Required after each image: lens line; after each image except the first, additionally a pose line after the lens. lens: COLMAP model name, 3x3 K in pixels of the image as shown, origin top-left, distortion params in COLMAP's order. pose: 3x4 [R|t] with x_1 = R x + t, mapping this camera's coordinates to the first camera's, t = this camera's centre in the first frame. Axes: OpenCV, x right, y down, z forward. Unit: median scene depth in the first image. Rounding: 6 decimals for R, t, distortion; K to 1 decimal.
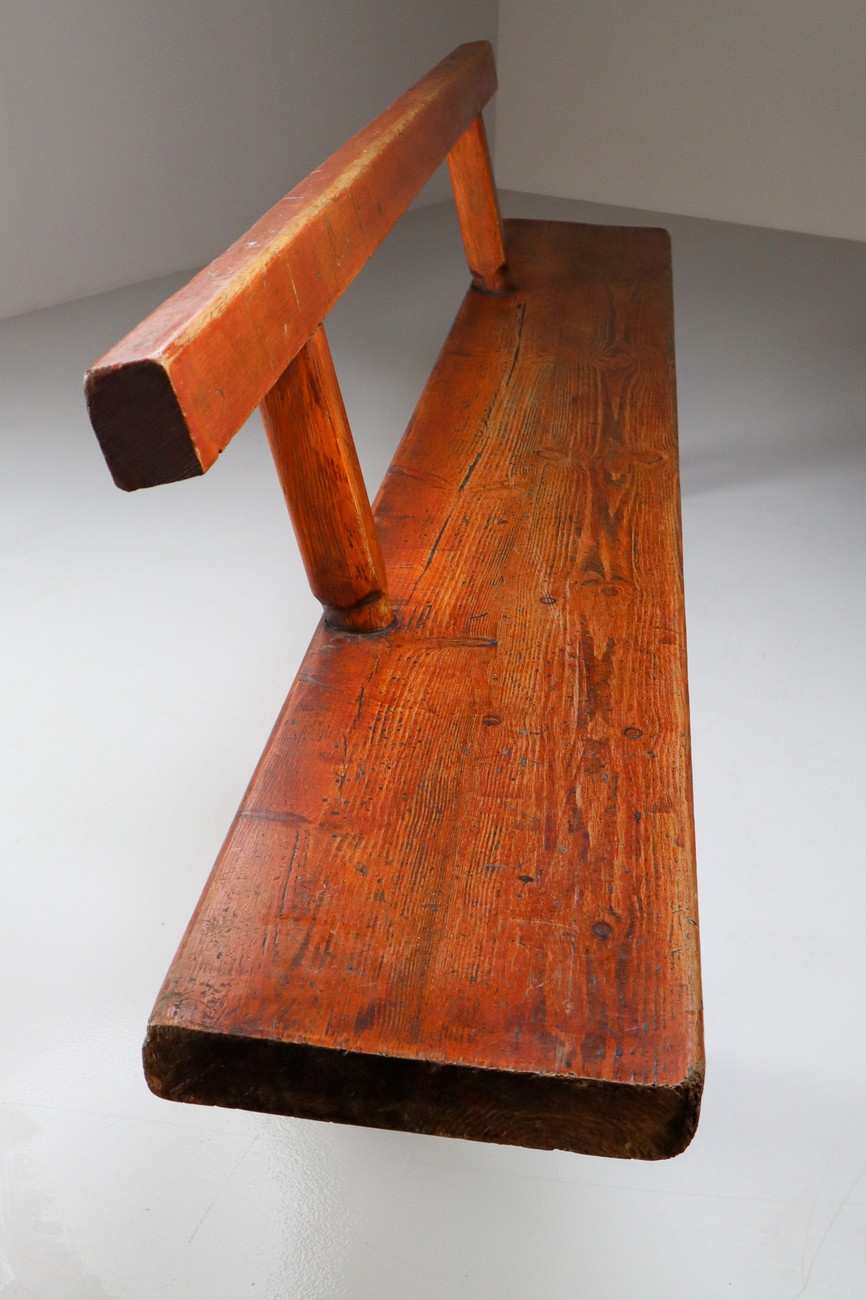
lens RADIAL K [[1328.2, 0, 433.0], [0, 1328.2, 650.0], [0, 0, 1]] dist [-0.025370, -0.018446]
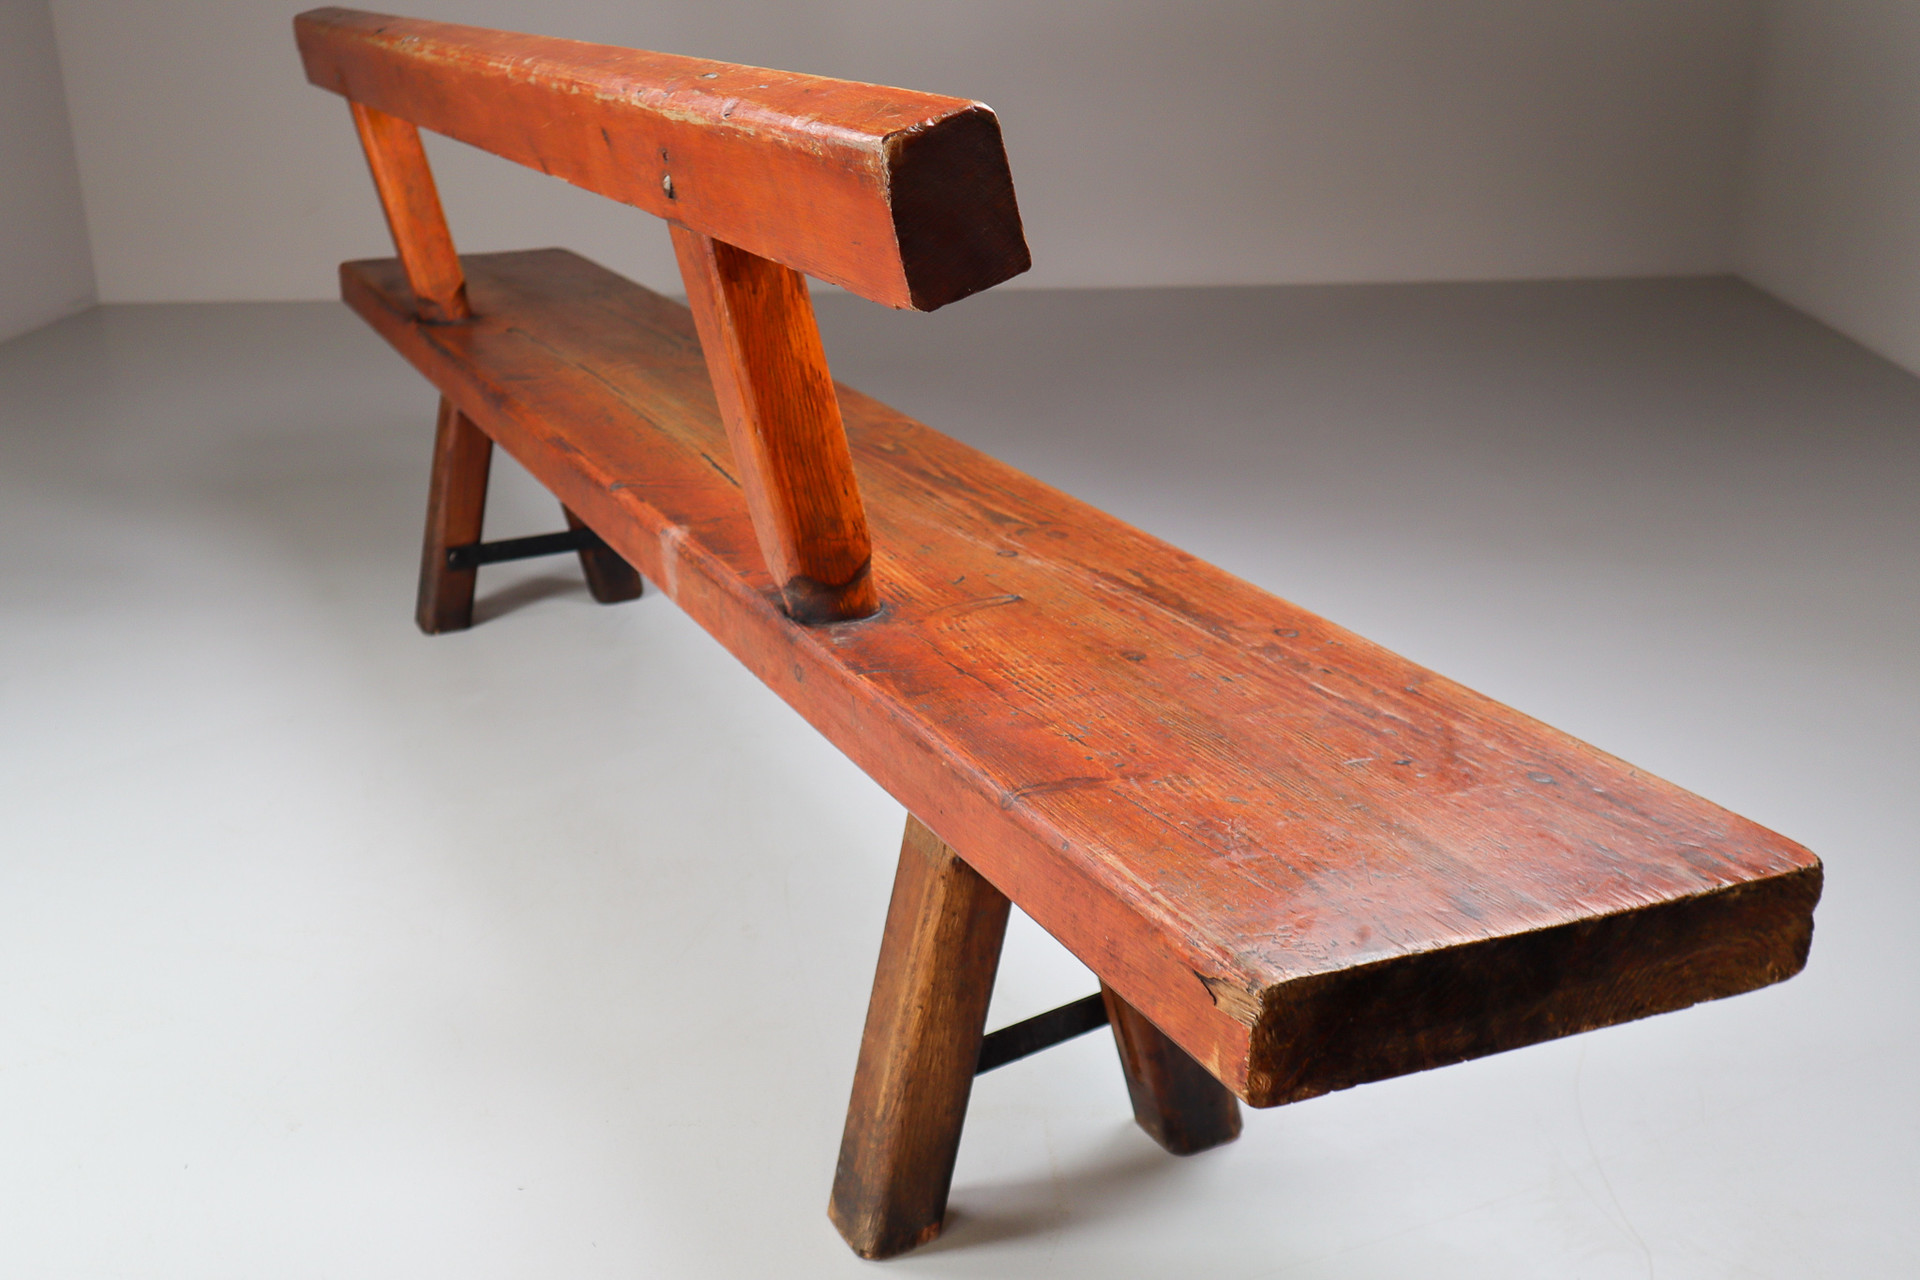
lens RADIAL K [[1779.1, 0, 960.0], [0, 1779.1, 640.0], [0, 0, 1]] dist [-0.013977, 0.001454]
pose [[0.886114, -0.218114, 0.408936, -0.417947], [0.262947, 0.963181, -0.056041, 0.069192], [-0.381656, 0.157187, 0.910841, 0.104709]]
